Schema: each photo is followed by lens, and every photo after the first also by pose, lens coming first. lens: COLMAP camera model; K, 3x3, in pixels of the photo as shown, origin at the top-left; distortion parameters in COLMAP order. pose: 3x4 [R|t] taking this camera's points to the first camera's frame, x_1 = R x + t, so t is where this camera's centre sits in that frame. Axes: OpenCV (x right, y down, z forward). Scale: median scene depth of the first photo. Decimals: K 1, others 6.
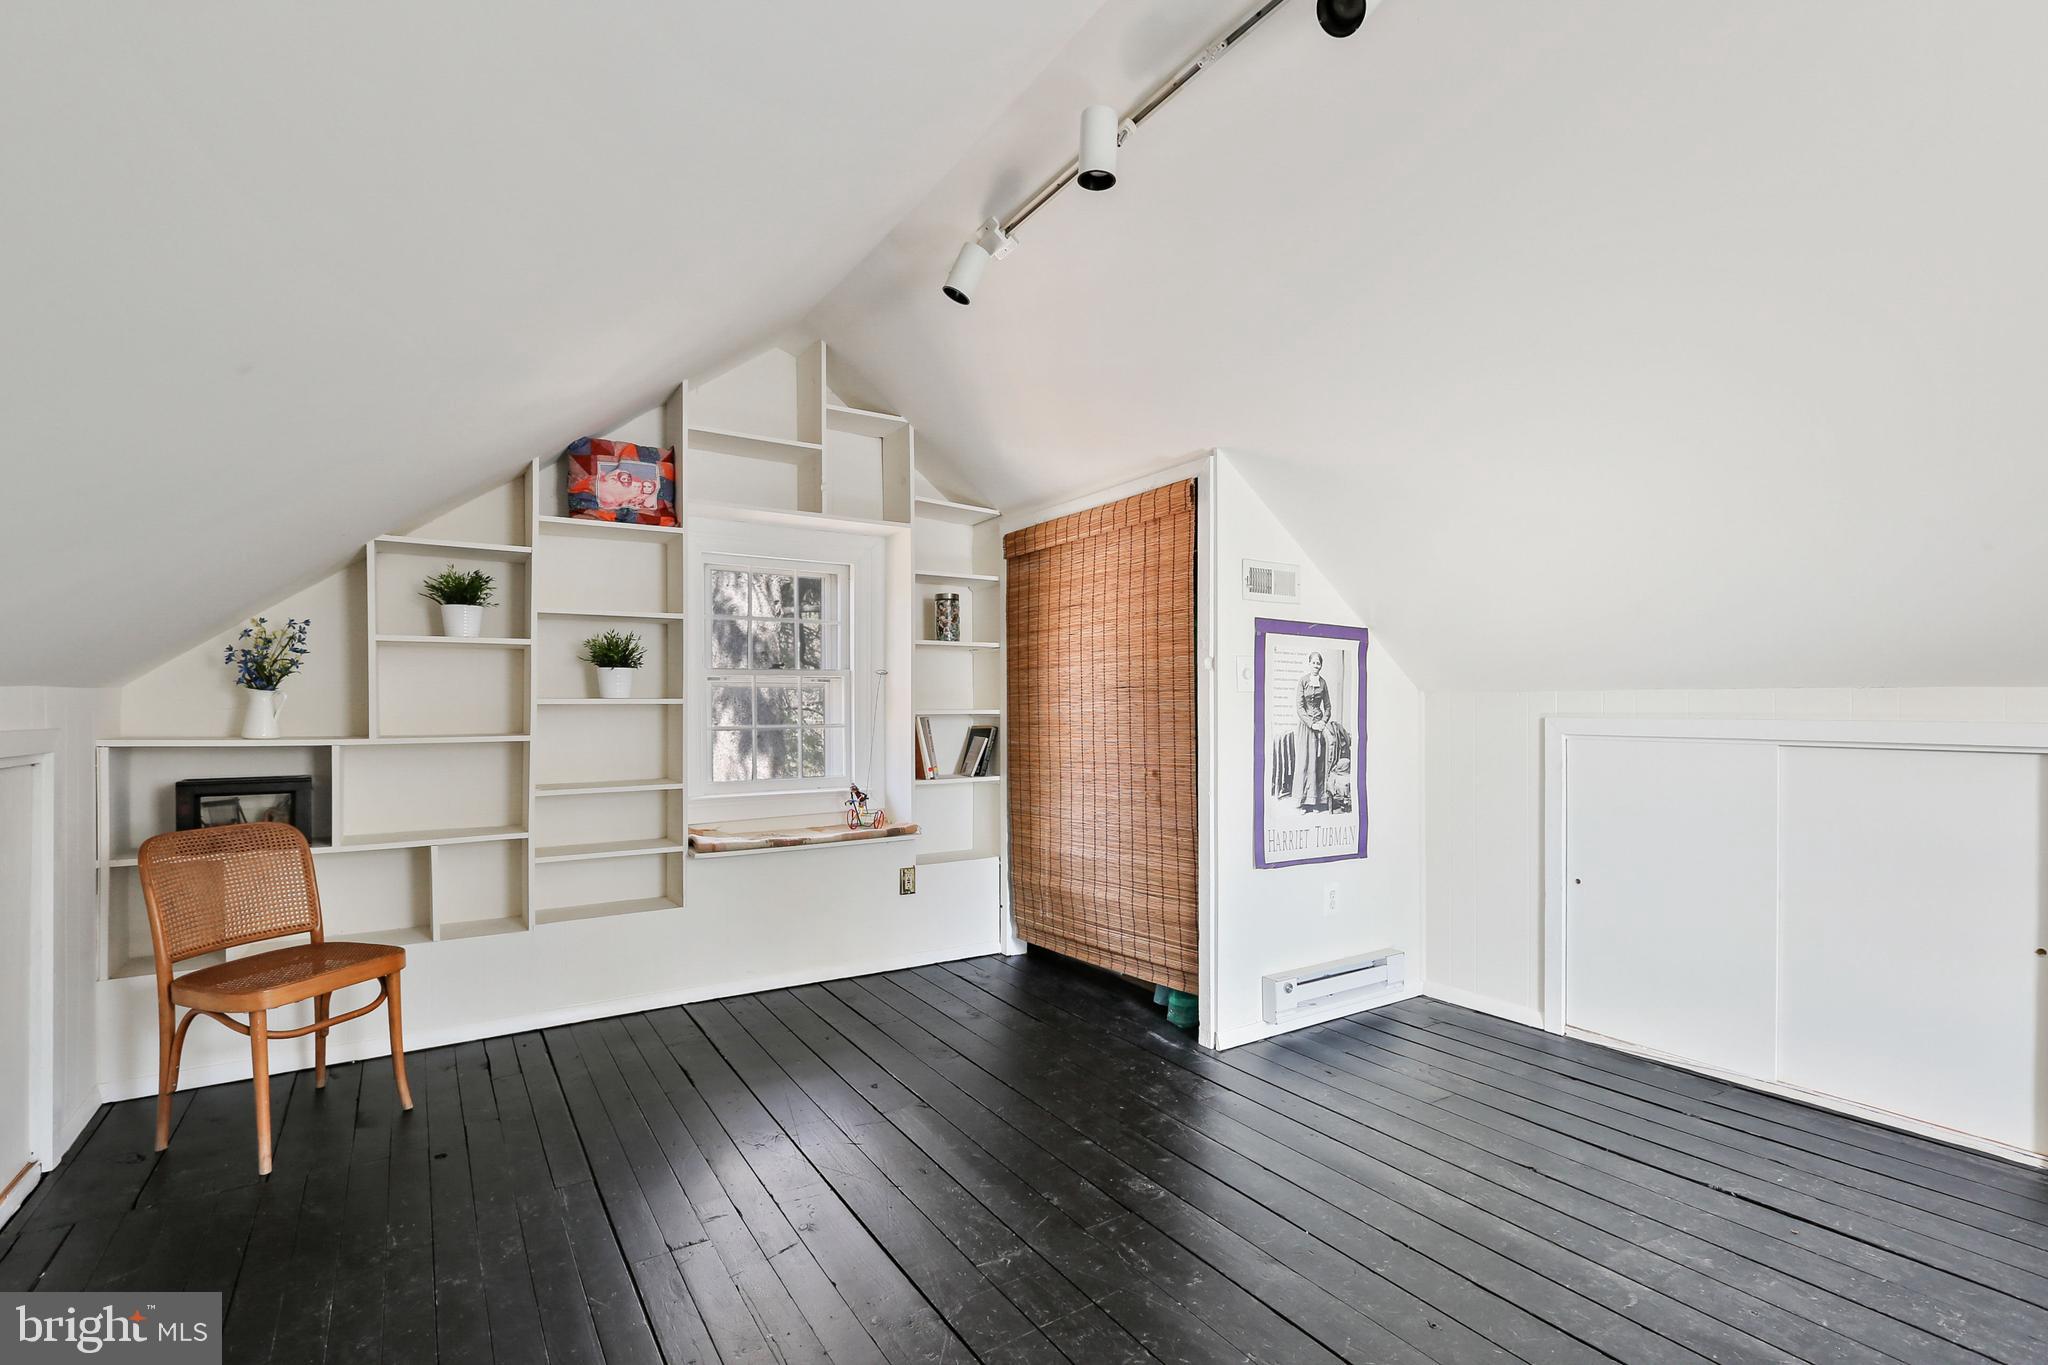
lens RADIAL K [[948.0, 0, 1044.7], [0, 948.0, 710.0], [0, 0, 1]] dist [-0.000994, -0.000140]
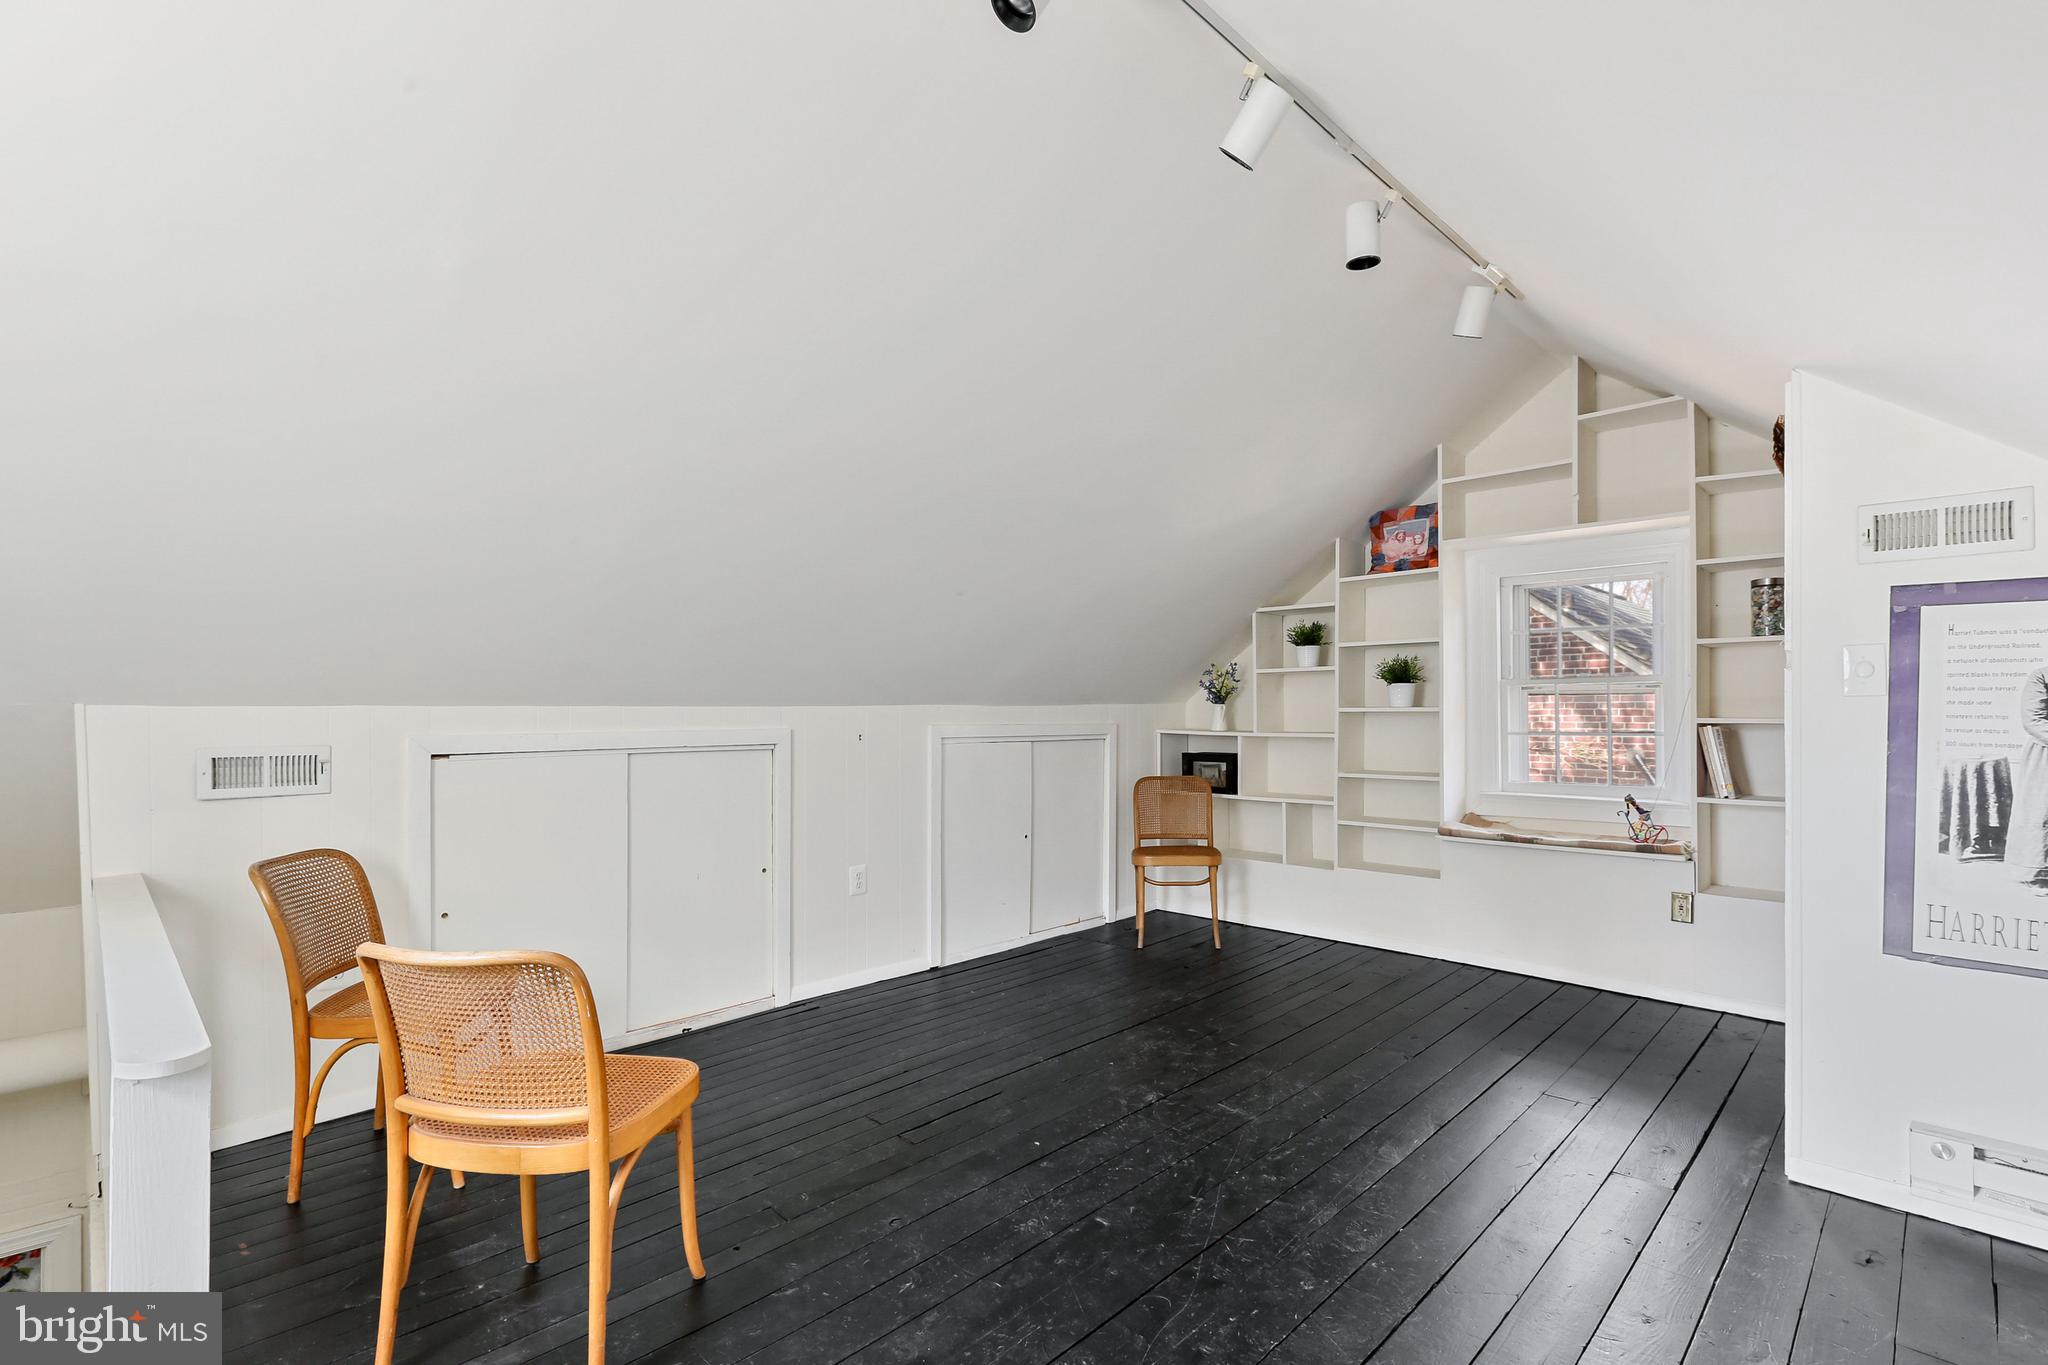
lens RADIAL K [[948.0, 0, 1044.7], [0, 948.0, 710.0], [0, 0, 1]] dist [-0.000994, -0.000140]
pose [[0.224689, -0.000824, -0.974430, 0.714263], [-0.004523, 0.999988, -0.001888, -0.004037], [0.974420, 0.004831, 0.224682, 0.245045]]
